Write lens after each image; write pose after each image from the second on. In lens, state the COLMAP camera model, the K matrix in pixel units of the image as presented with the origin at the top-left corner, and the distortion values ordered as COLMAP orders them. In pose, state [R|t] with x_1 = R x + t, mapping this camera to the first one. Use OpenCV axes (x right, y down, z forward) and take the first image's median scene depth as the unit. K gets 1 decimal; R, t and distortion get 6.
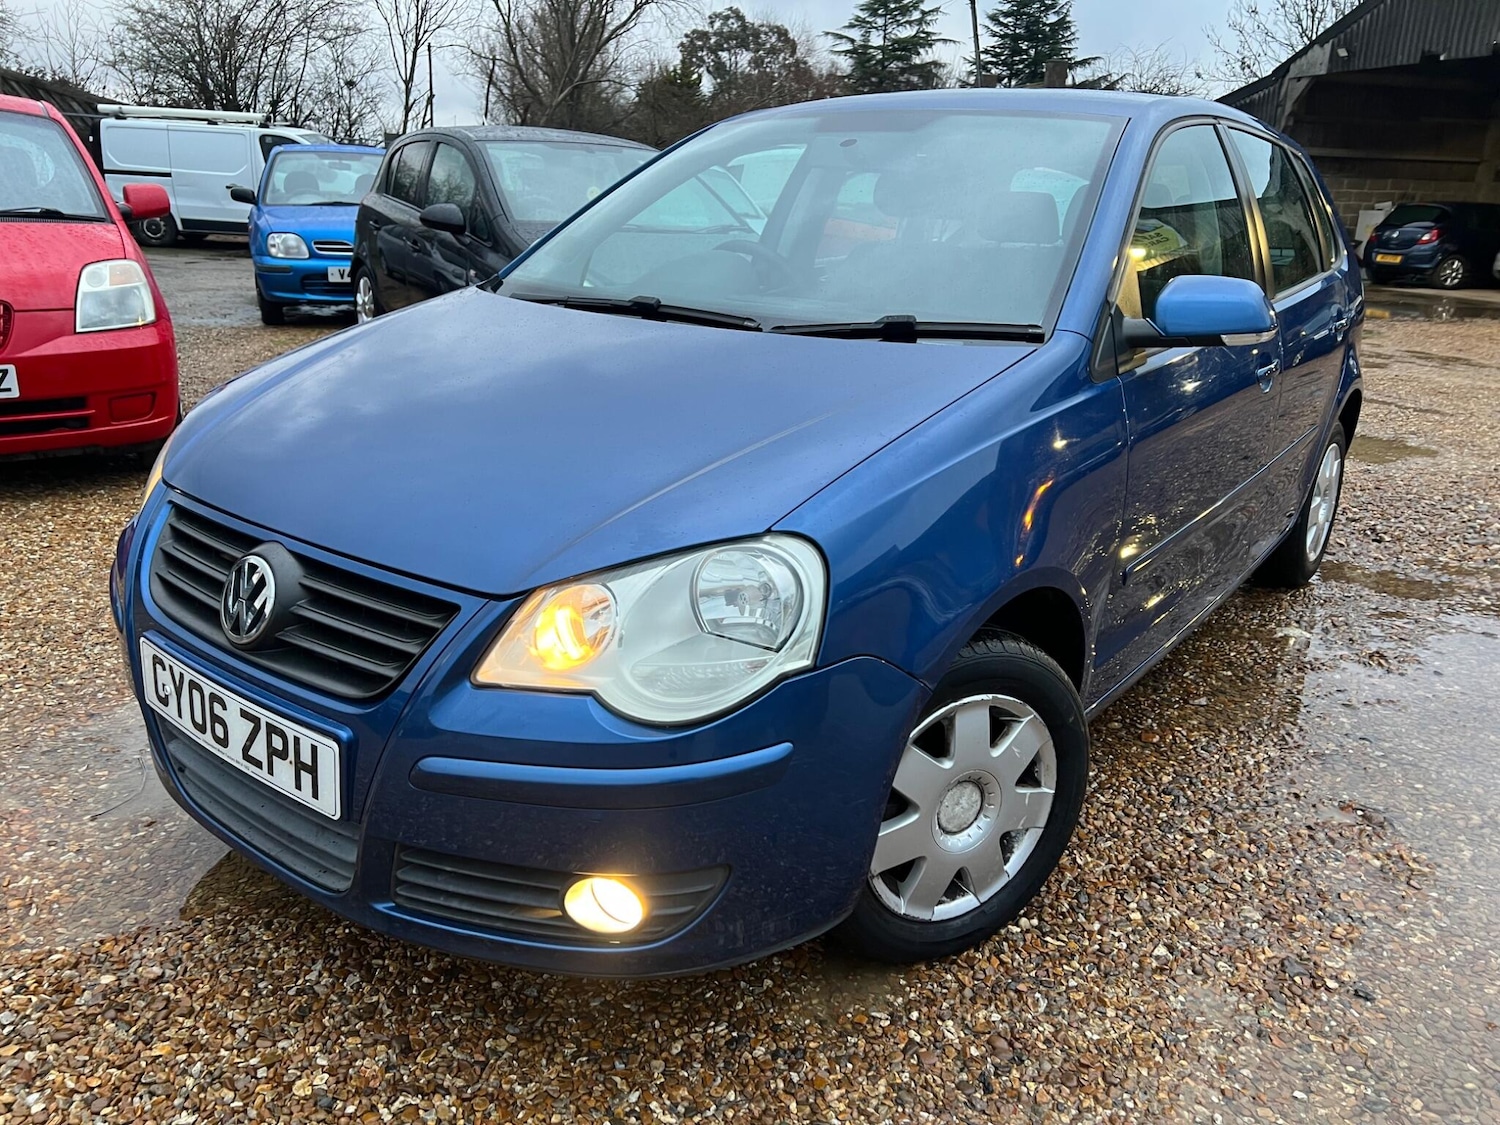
lens RADIAL K [[1039.0, 0, 753.0], [0, 1039.0, 558.7], [0, 0, 1]] dist [0.052866, -0.046764]
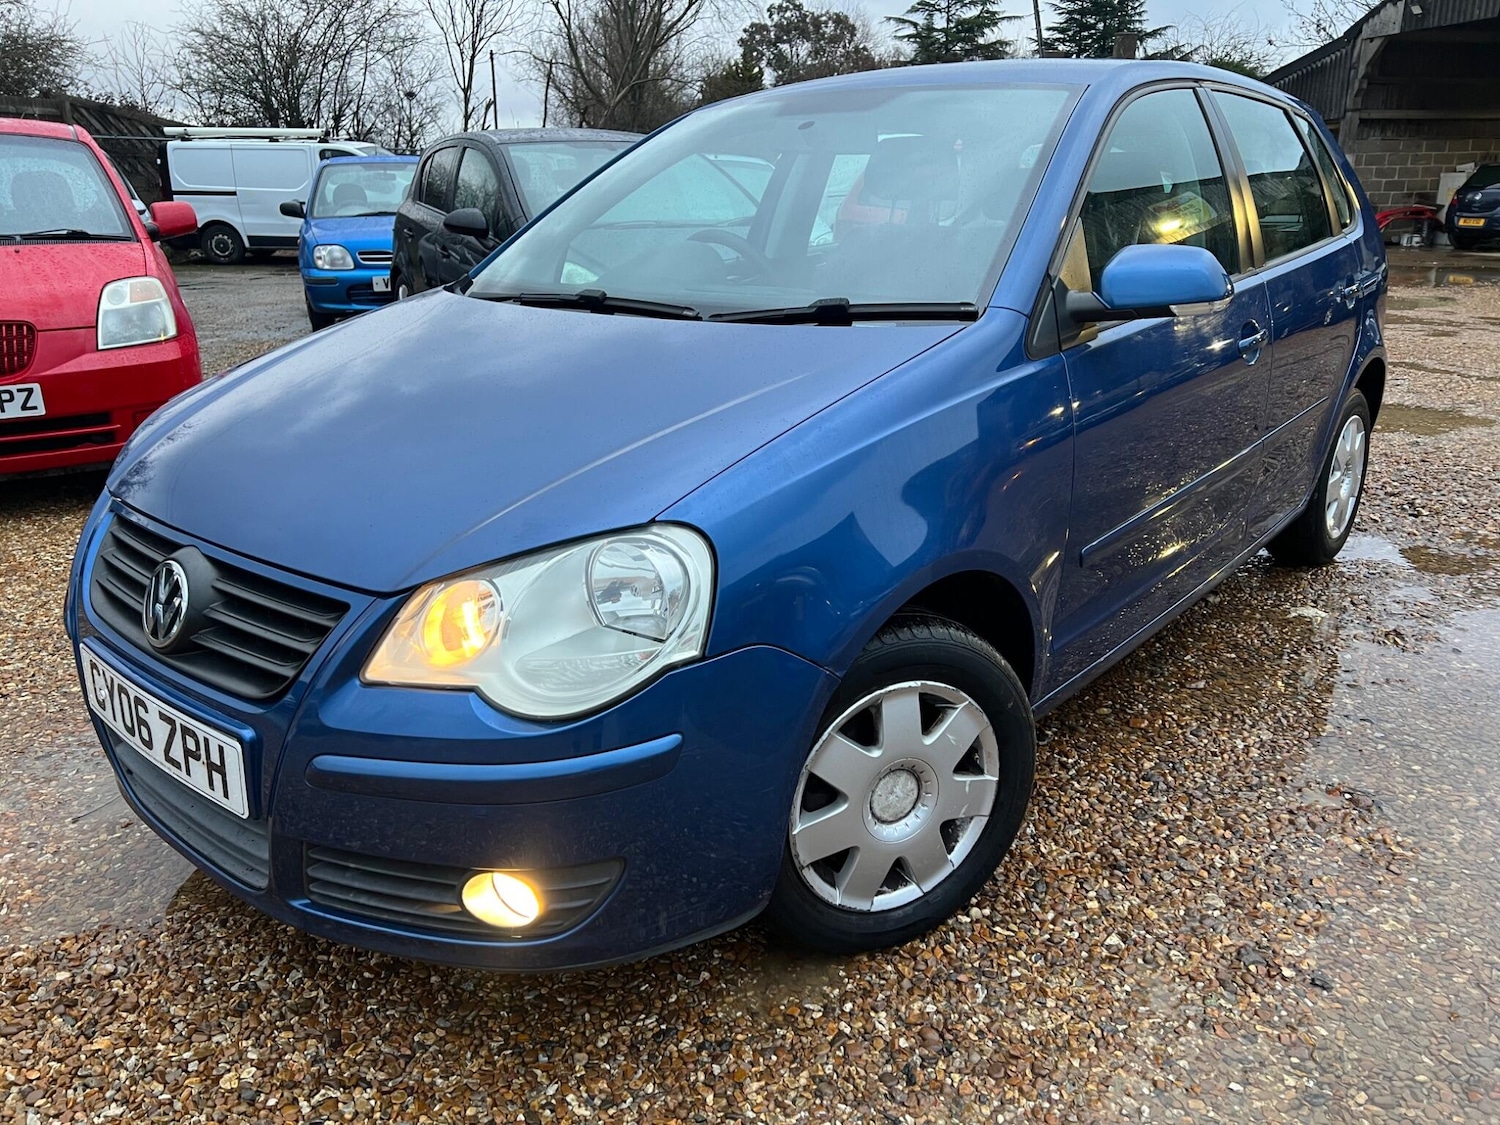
lens RADIAL K [[1040.3, 0, 758.3], [0, 1040.3, 564.6], [0, 0, 1]] dist [0.056384, -0.052429]
pose [[0.998236, -0.026967, -0.052897, 0.127567], [0.027533, 0.999571, 0.009998, 0.005791], [0.052604, -0.011436, 0.998550, 0.011027]]
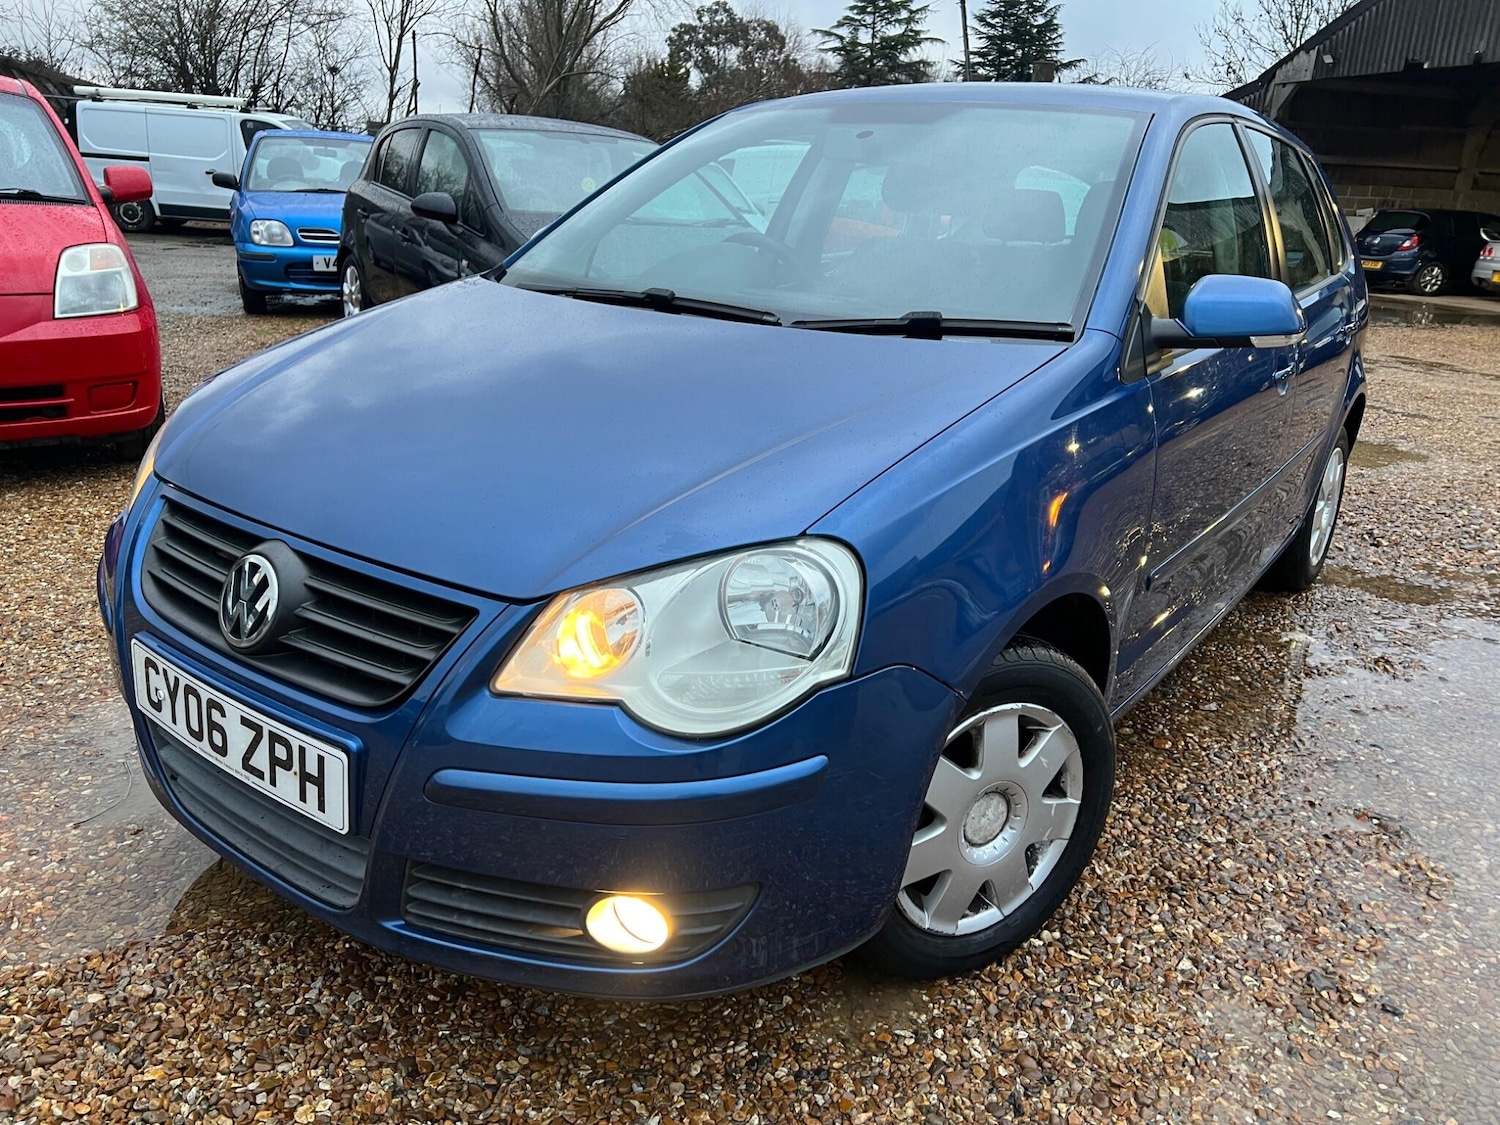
lens RADIAL K [[1041.8, 0, 768.5], [0, 1041.8, 560.9], [0, 0, 1]] dist [0.056130, -0.051174]
pose [[0.999602, 0.008255, 0.026960, -0.032742], [-0.008378, 0.999955, 0.004447, -0.004867], [-0.026922, -0.004671, 0.999627, 0.030459]]
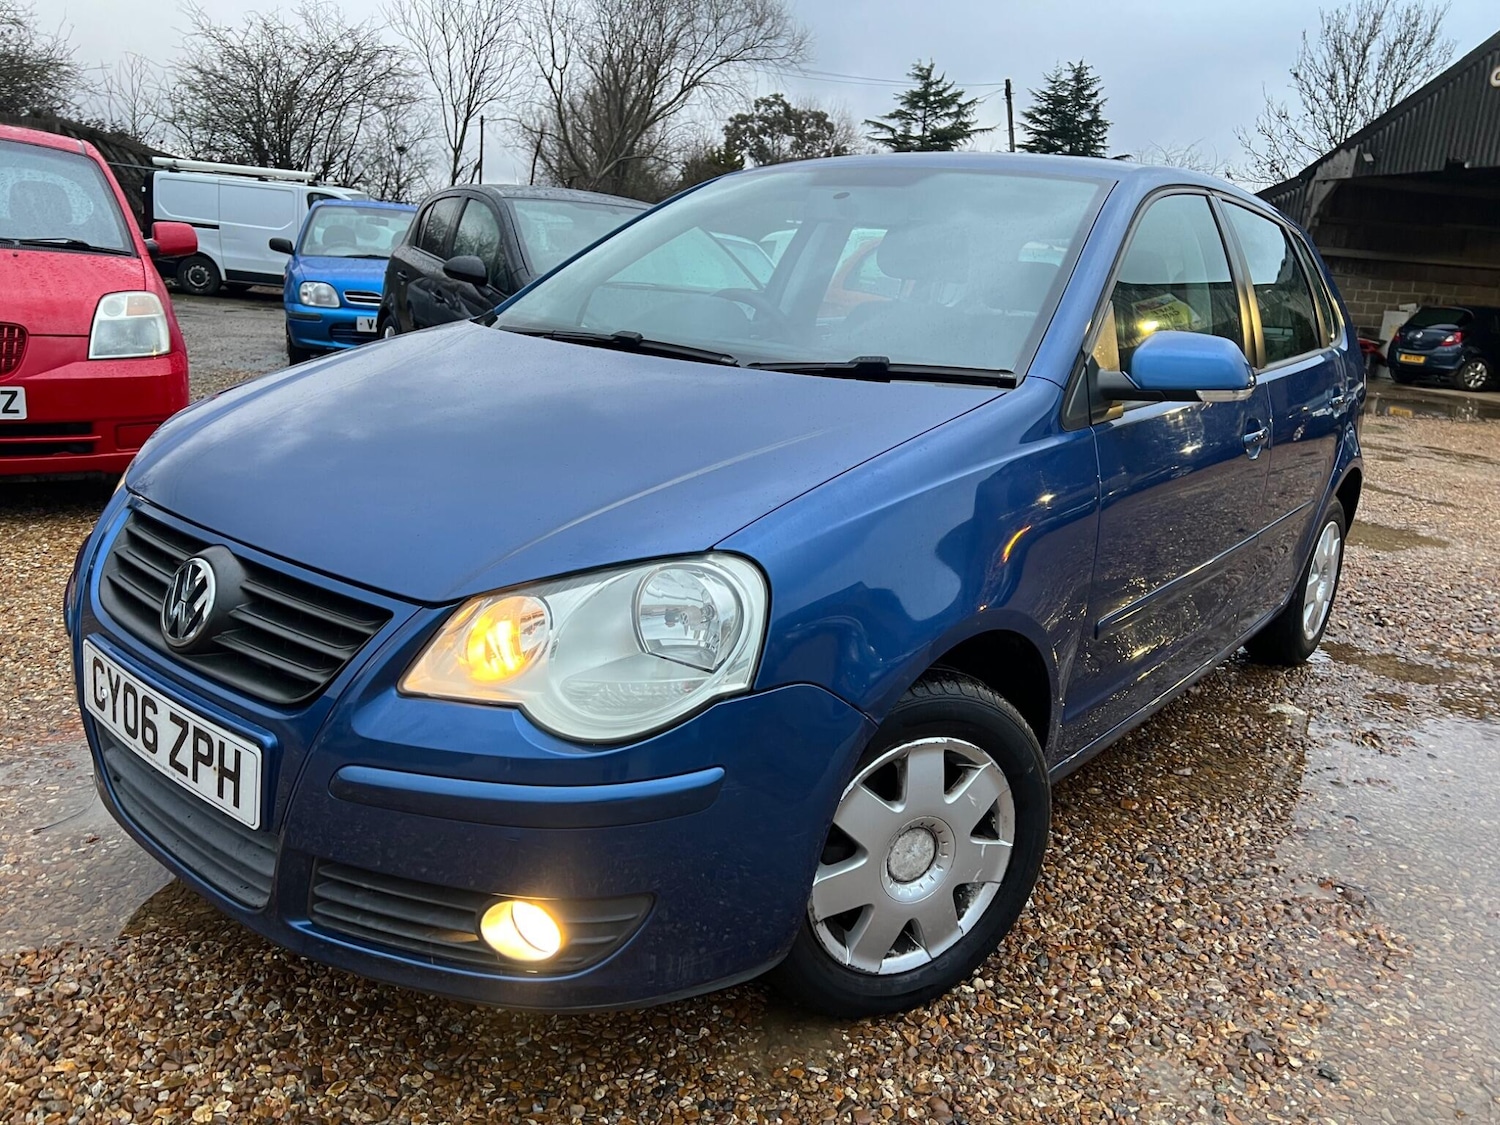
lens RADIAL K [[1038.5, 0, 760.1], [0, 1038.5, 559.0], [0, 0, 1]] dist [0.065778, -0.063398]
pose [[0.998948, 0.044782, -0.009876, 0.054930], [-0.045322, 0.996933, -0.063804, 0.032583], [0.006989, 0.064184, 0.997914, 0.012407]]
